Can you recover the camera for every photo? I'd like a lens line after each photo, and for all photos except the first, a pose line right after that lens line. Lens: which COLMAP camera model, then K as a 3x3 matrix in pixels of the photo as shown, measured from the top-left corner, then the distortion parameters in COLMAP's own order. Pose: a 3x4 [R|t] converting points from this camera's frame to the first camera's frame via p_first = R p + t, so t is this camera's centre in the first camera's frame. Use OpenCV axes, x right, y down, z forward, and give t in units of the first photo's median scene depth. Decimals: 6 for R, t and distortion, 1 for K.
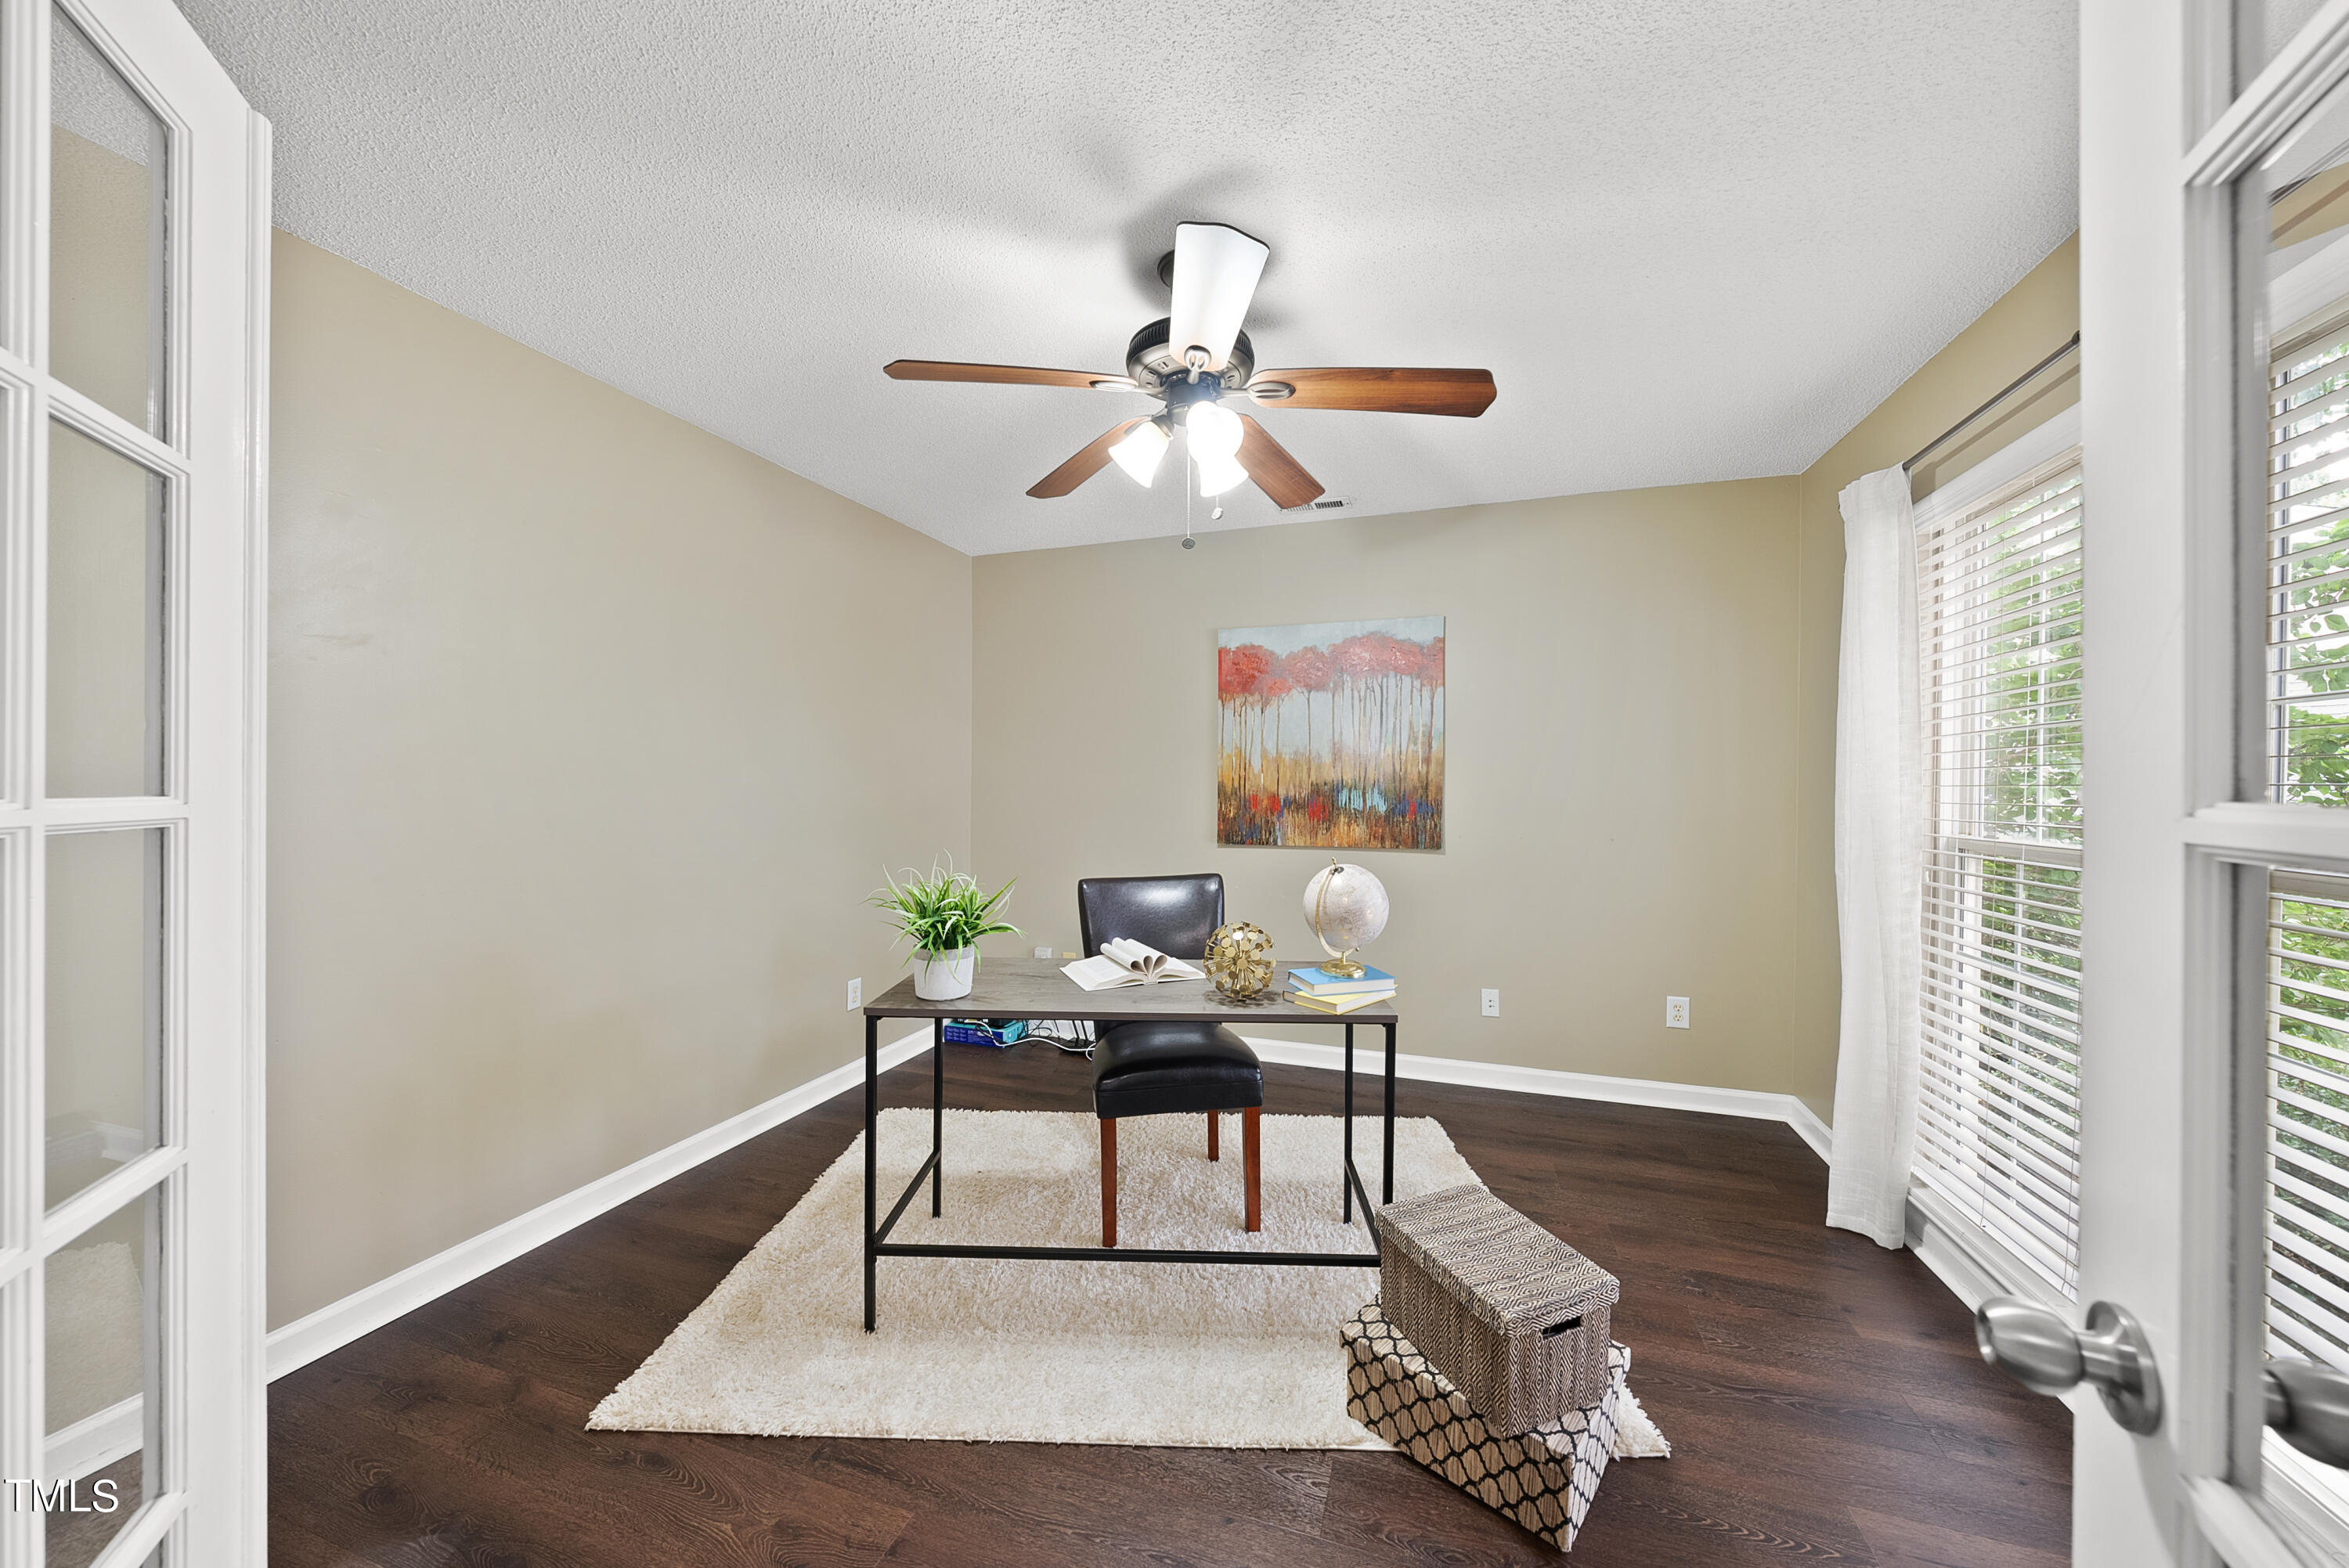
lens RADIAL K [[813.5, 0, 1178.5], [0, 813.5, 782.9], [0, 0, 1]] dist [-0.001421, -0.000154]
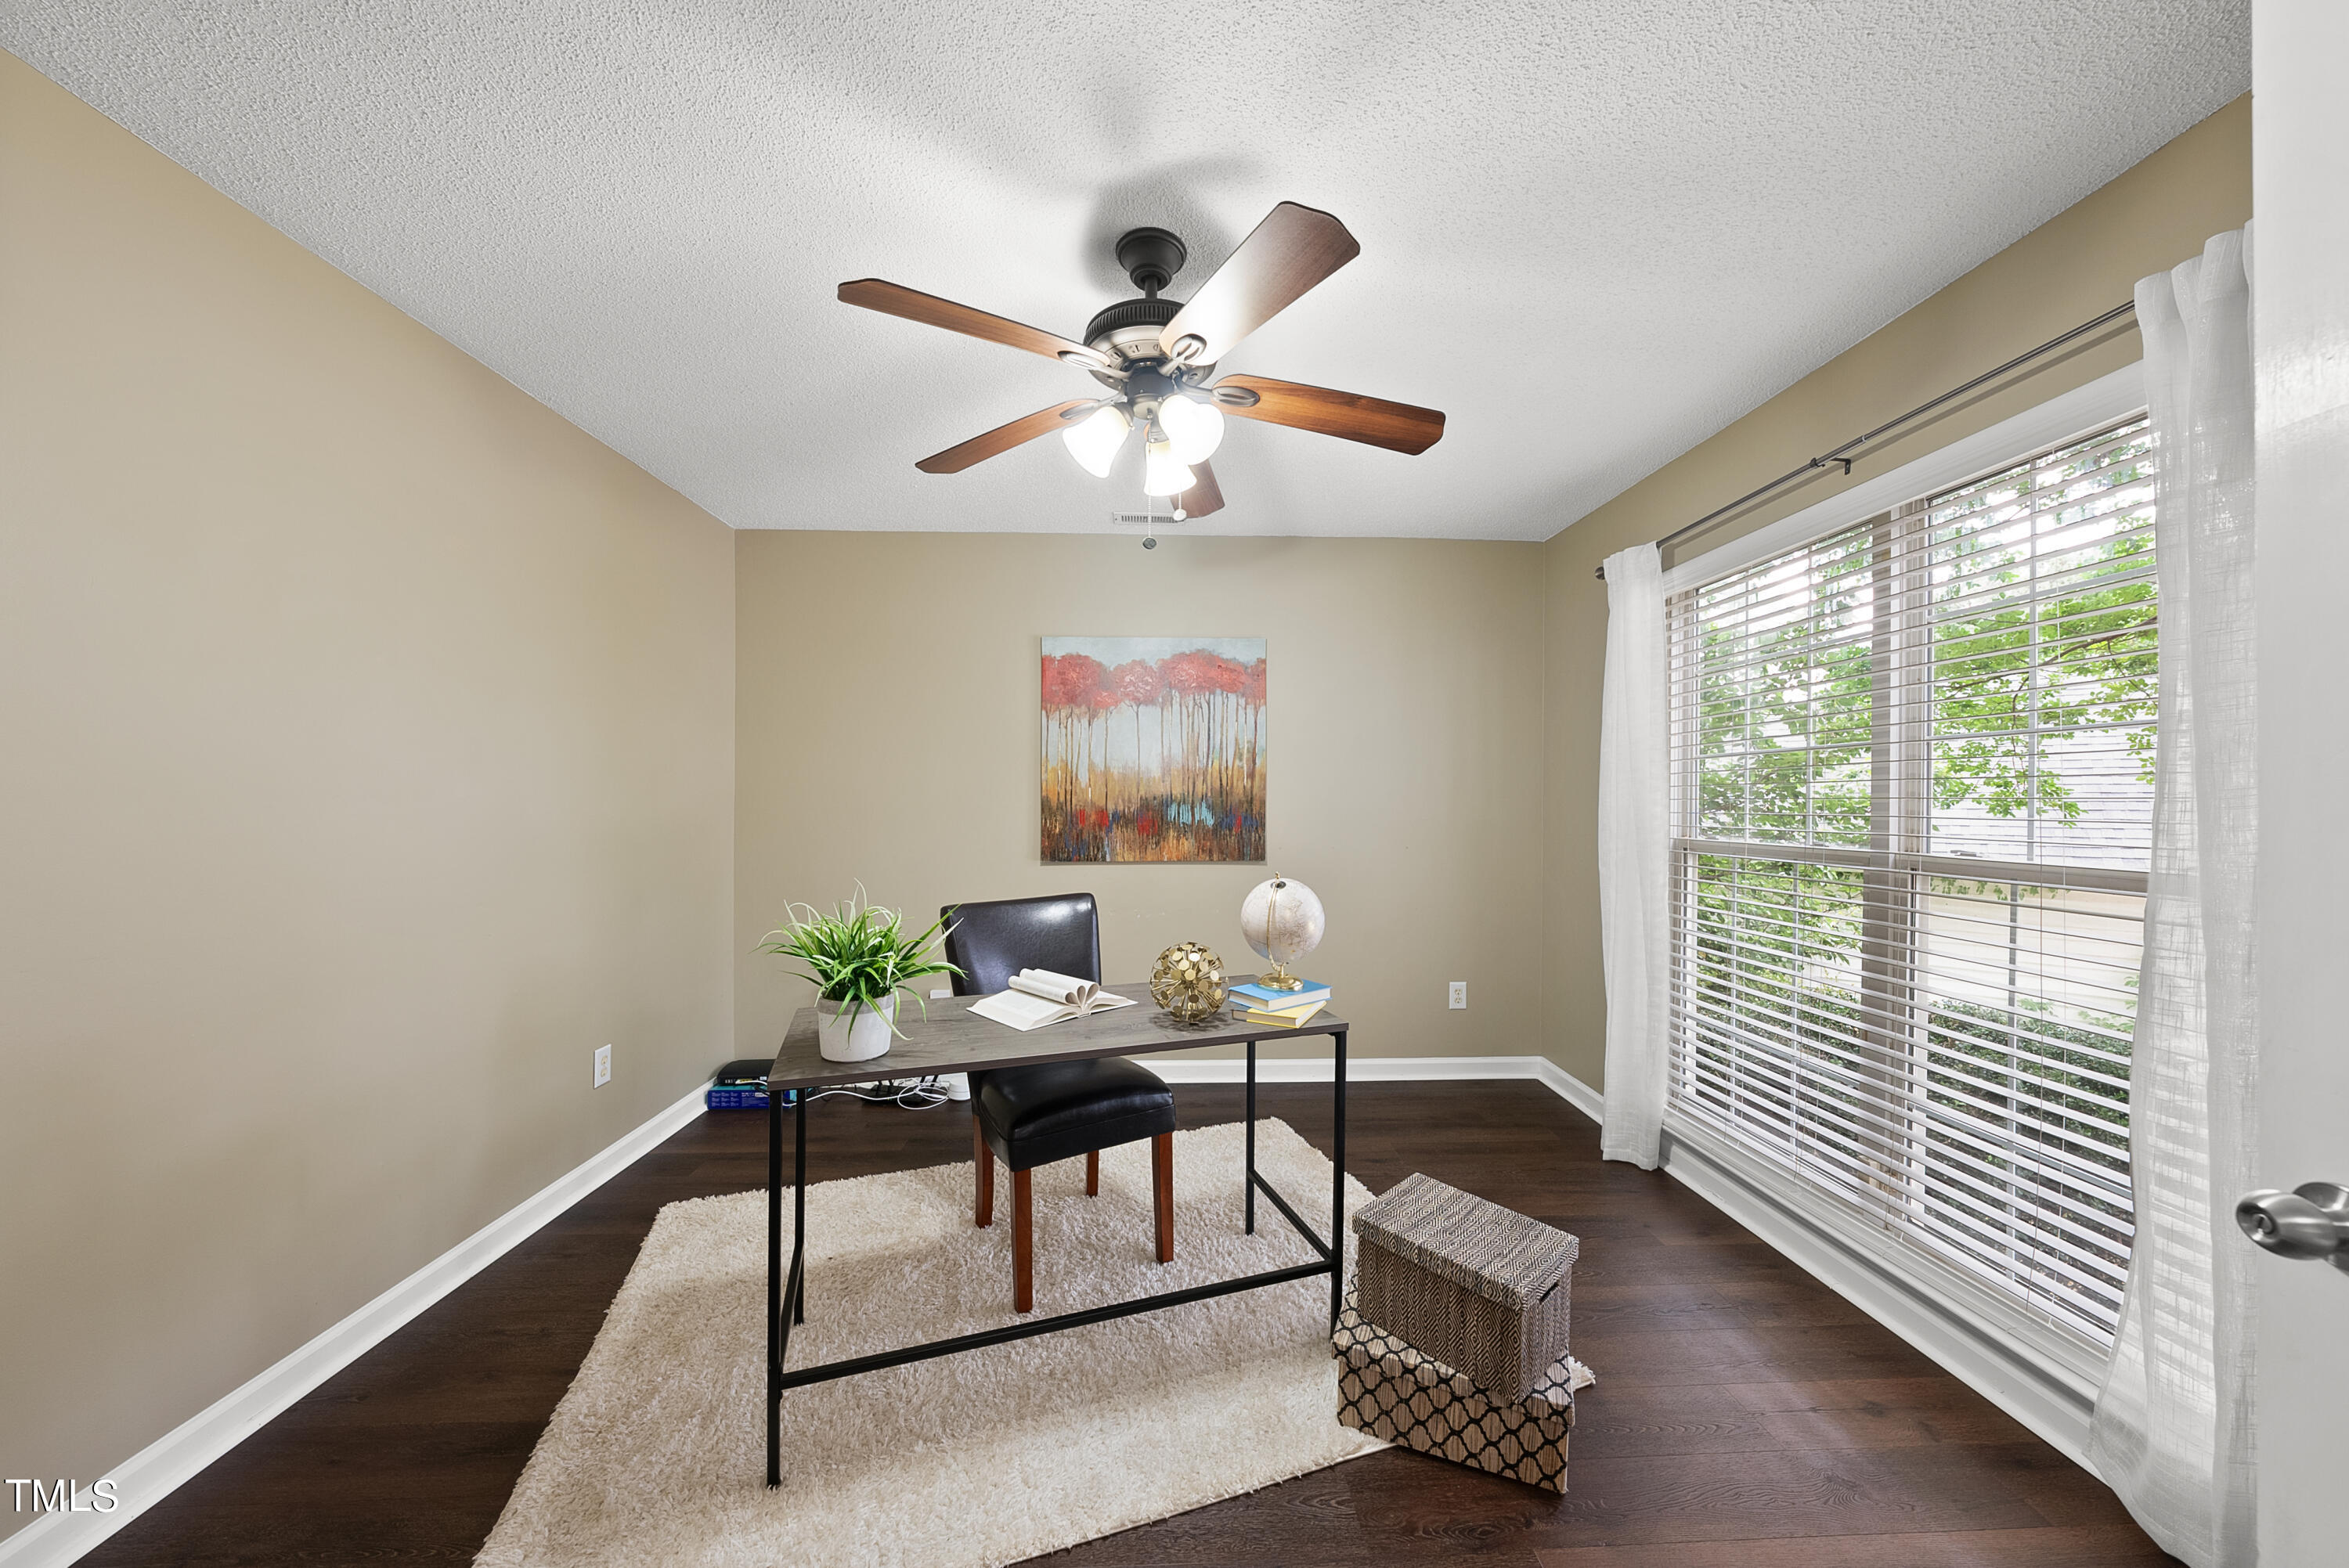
lens RADIAL K [[814.2, 0, 1176.9], [0, 814.2, 796.0], [0, 0, 1]] dist [-0.000538, -0.000126]
pose [[0.933339, -0.001739, 0.358991, -0.265881], [0.002137, 0.999997, -0.000710, -0.001717], [-0.358989, 0.001430, 0.933341, 0.099764]]
